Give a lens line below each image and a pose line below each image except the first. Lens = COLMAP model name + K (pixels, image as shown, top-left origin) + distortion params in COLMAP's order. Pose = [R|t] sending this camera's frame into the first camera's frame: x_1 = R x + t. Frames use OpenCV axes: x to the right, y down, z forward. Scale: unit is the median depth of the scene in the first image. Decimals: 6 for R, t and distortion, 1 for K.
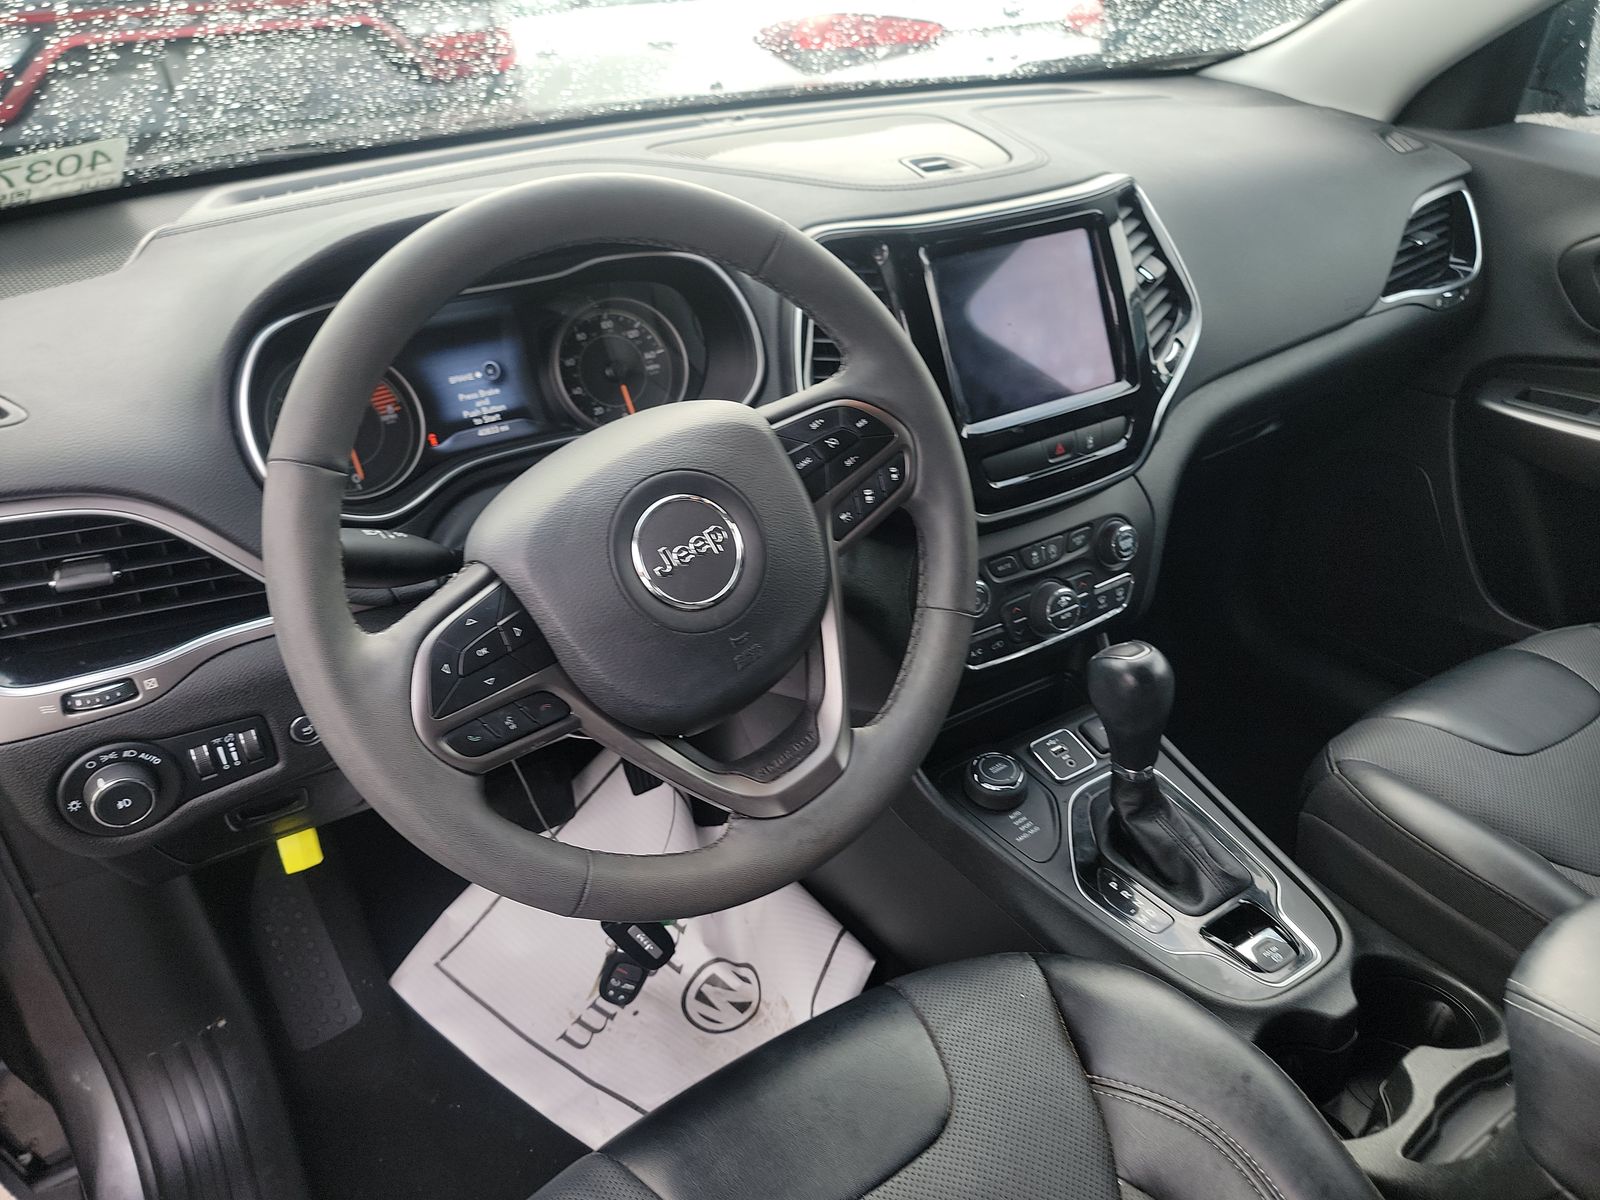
lens RADIAL K [[1141.6, 0, 774.9], [0, 1141.6, 639.1], [0, 0, 1]] dist [0.061552, -0.050373]
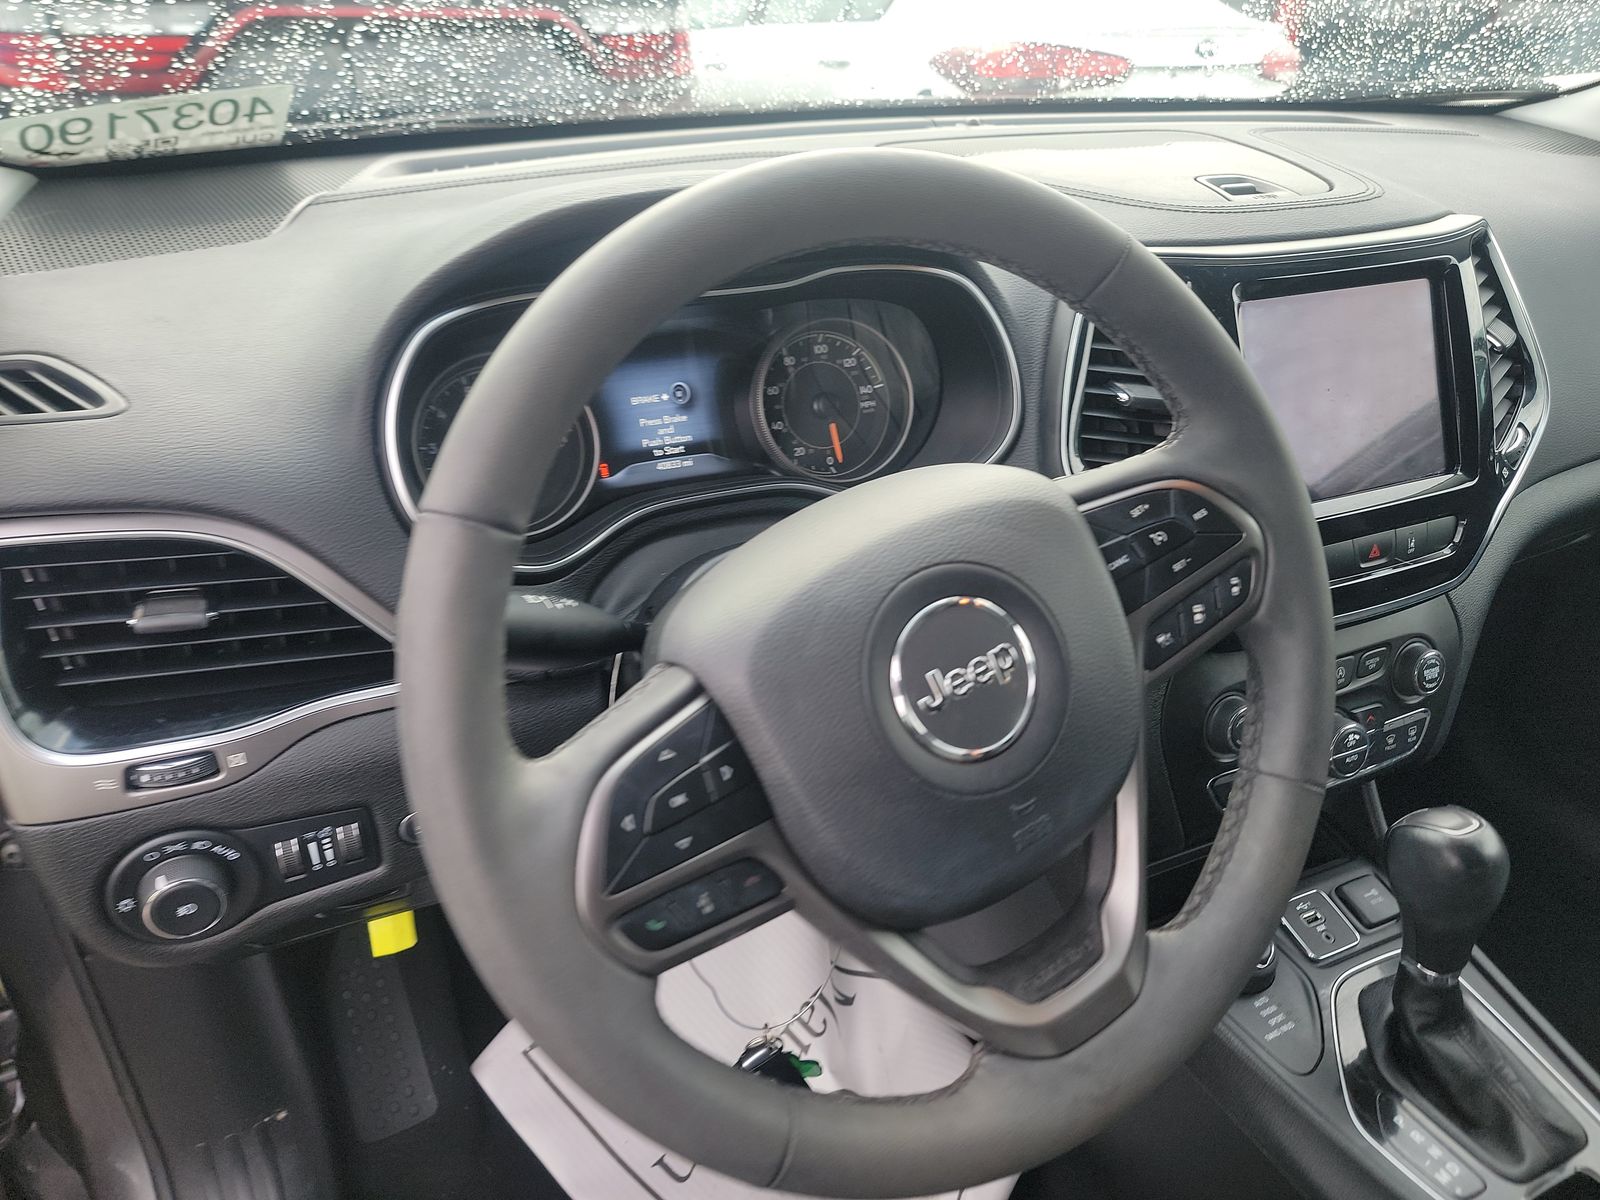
lens RADIAL K [[1141.6, 0, 774.9], [0, 1141.6, 639.1], [0, 0, 1]] dist [0.061552, -0.050373]
pose [[0.991013, 0.105586, -0.082132, -0.093850], [-0.107203, 0.994116, -0.015519, -0.052431], [0.080010, 0.024184, 0.996501, 0.189235]]
